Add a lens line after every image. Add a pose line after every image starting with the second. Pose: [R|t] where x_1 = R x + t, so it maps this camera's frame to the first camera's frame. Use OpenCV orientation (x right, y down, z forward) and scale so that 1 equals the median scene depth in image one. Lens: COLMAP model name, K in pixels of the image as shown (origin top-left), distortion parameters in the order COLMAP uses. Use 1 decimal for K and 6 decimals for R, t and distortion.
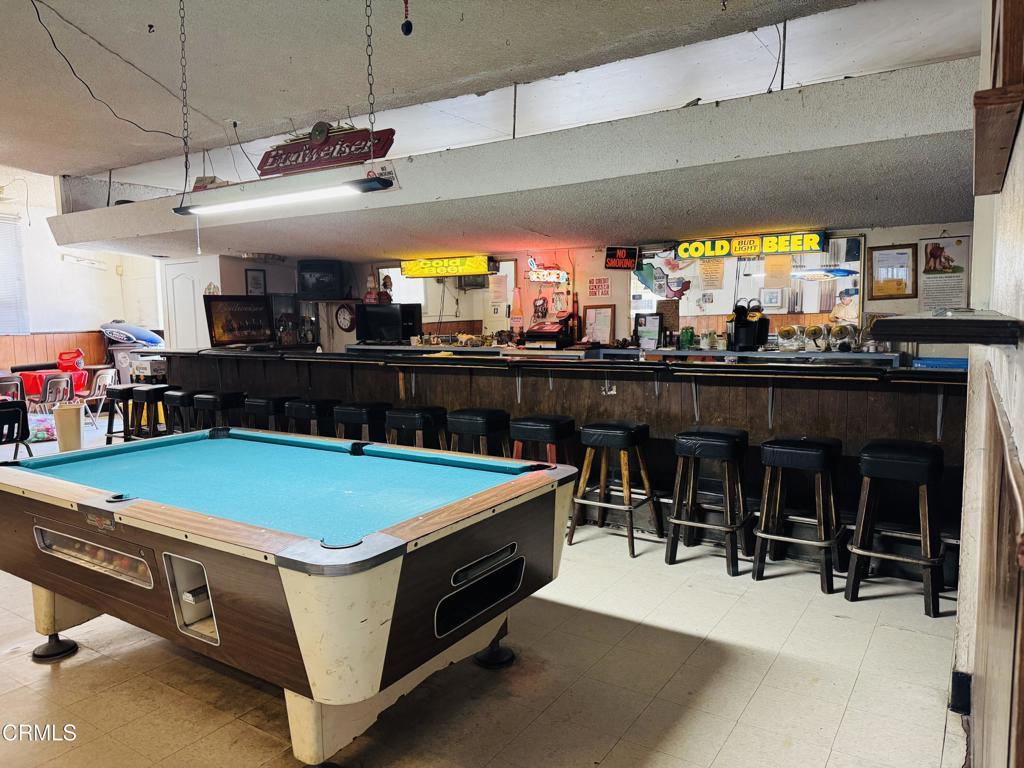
lens RADIAL K [[715.7, 0, 512.0], [0, 715.7, 384.0], [0, 0, 1]] dist [0.166229, -0.285690]
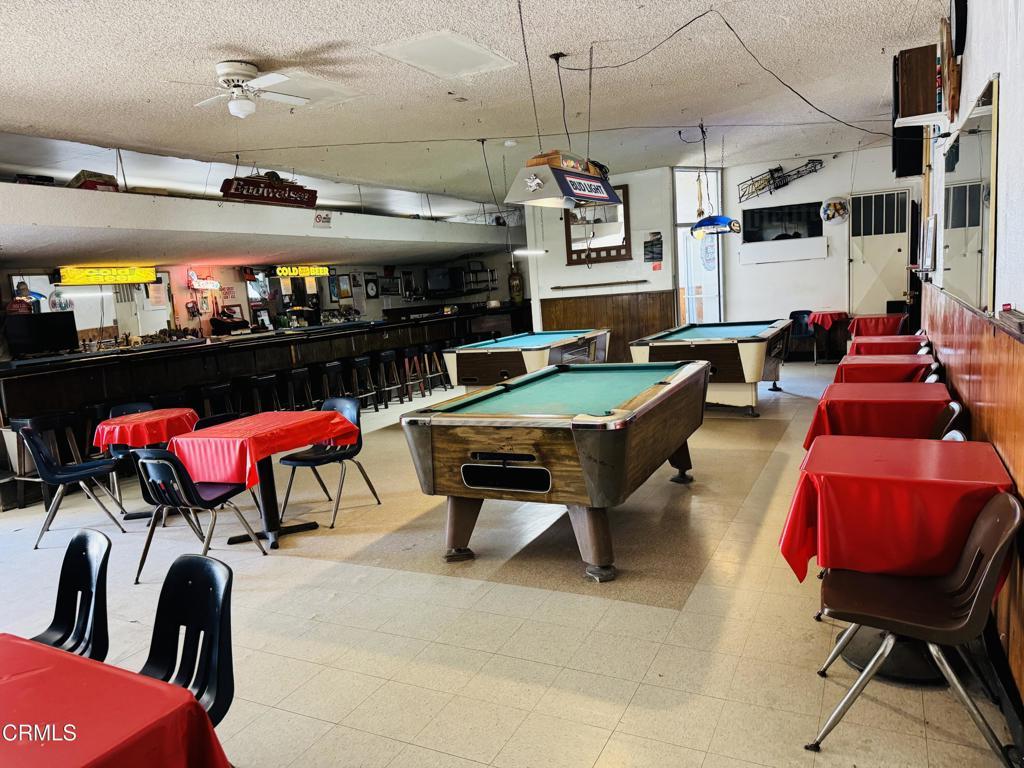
lens RADIAL K [[715.7, 0, 512.0], [0, 715.7, 384.0], [0, 0, 1]] dist [0.166229, -0.285690]
pose [[-0.111408, -0.109702, 0.987701, -1.619404], [0.175733, 0.976051, 0.128230, -0.048998], [-0.978114, 0.187857, -0.089462, 0.684756]]
